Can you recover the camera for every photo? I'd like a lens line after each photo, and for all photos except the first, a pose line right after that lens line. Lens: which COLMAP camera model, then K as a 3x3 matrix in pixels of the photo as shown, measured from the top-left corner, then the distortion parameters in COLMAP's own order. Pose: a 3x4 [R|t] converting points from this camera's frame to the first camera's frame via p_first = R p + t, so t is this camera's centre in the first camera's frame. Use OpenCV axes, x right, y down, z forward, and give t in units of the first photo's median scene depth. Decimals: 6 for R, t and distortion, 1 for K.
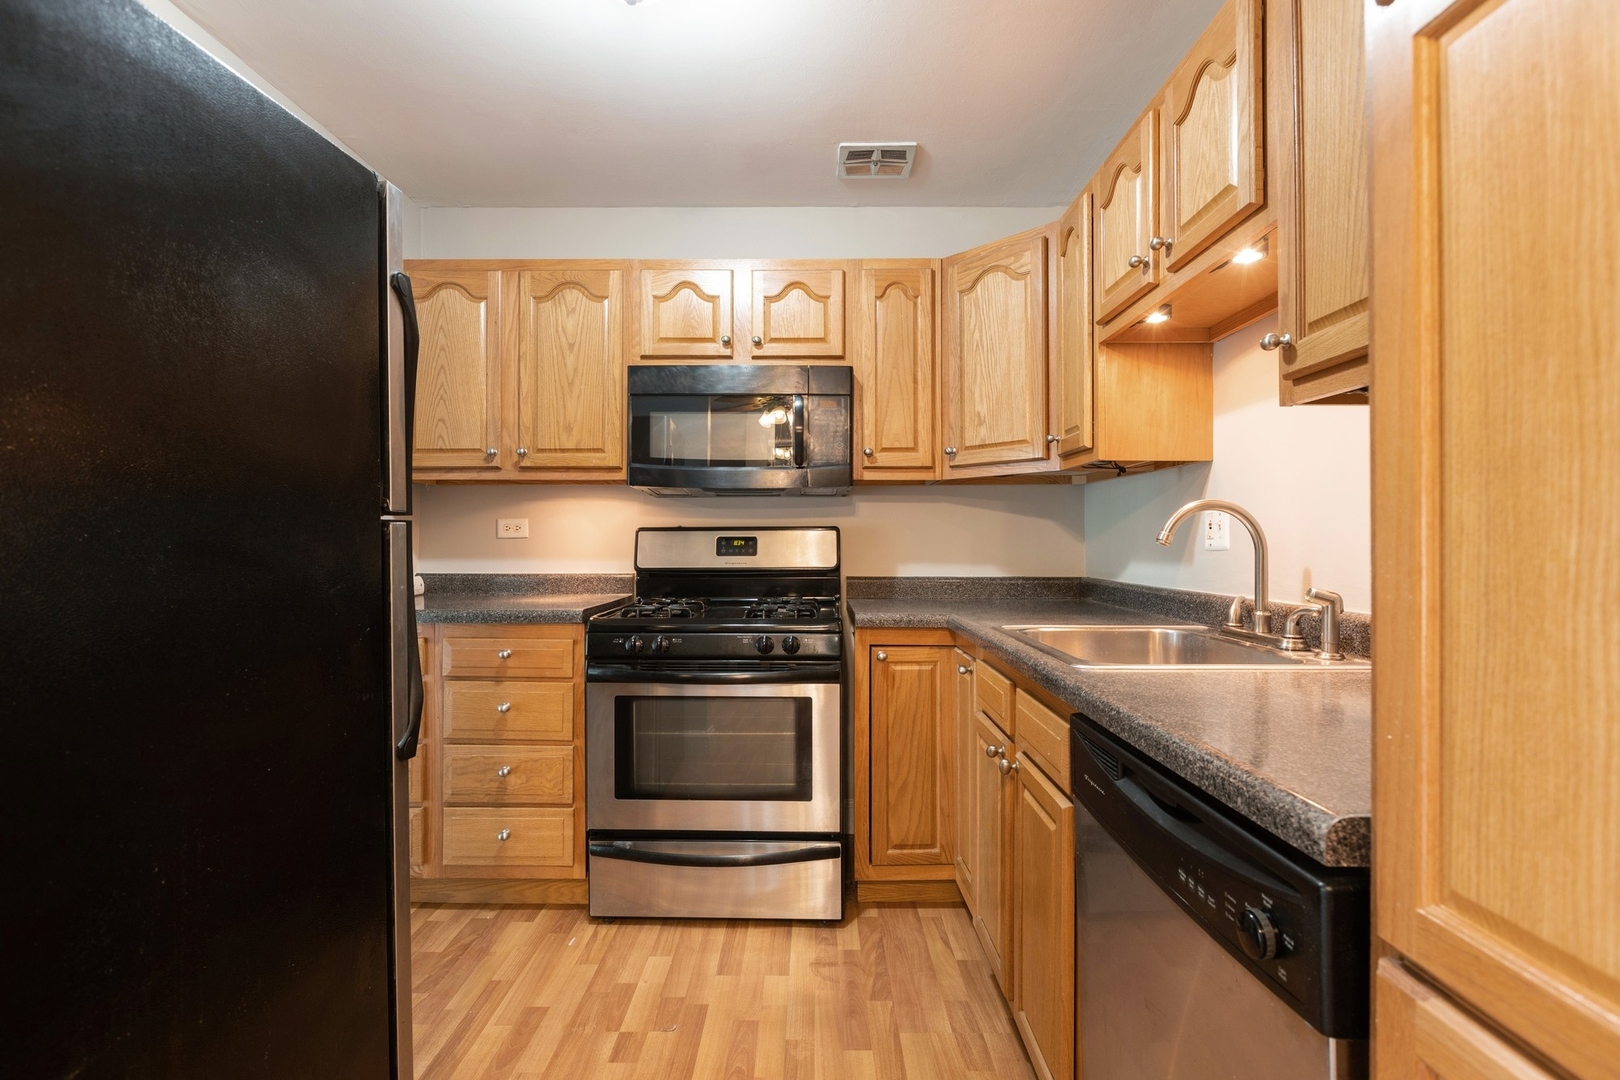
lens RADIAL K [[752.2, 0, 798.1], [0, 752.2, 540.6], [0, 0, 1]] dist [-0.003627, -0.000097]
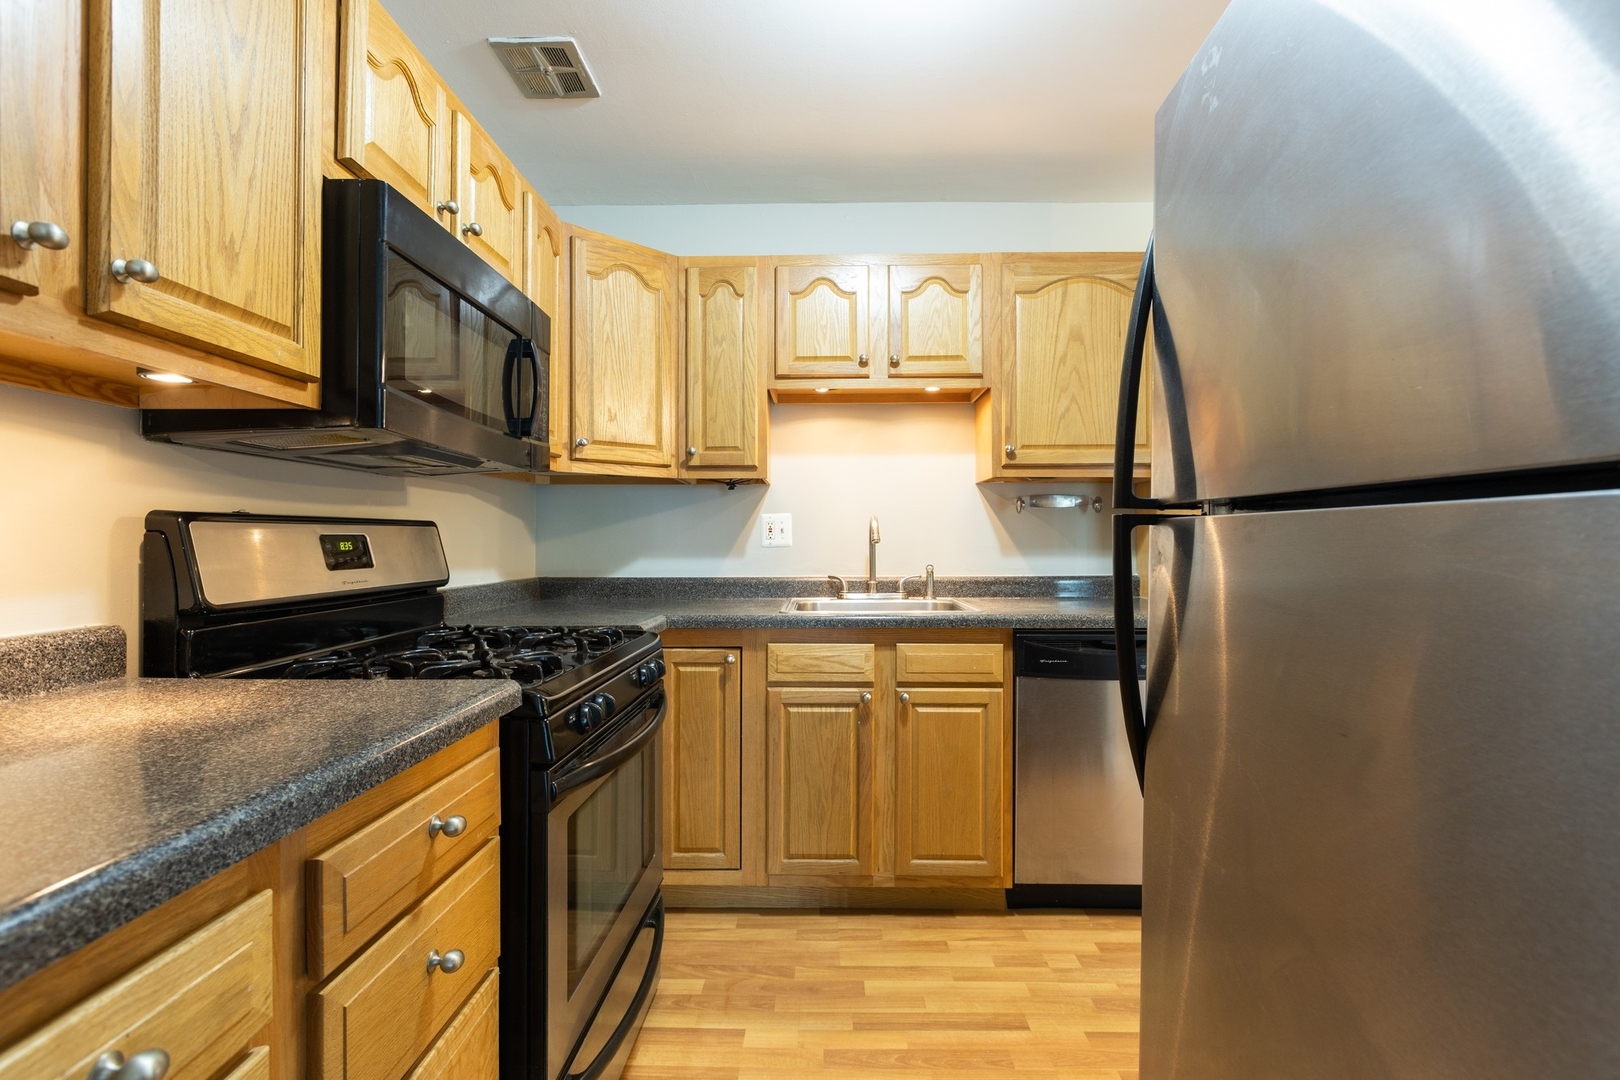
lens RADIAL K [[752.2, 0, 804.9], [0, 752.2, 541.8], [0, 0, 1]] dist [-0.003627, -0.000097]
pose [[0.007956, -0.004918, 0.999956, -0.713362], [-0.001509, 0.999987, 0.004930, -0.003600], [-0.999967, -0.001548, 0.007949, 0.731936]]
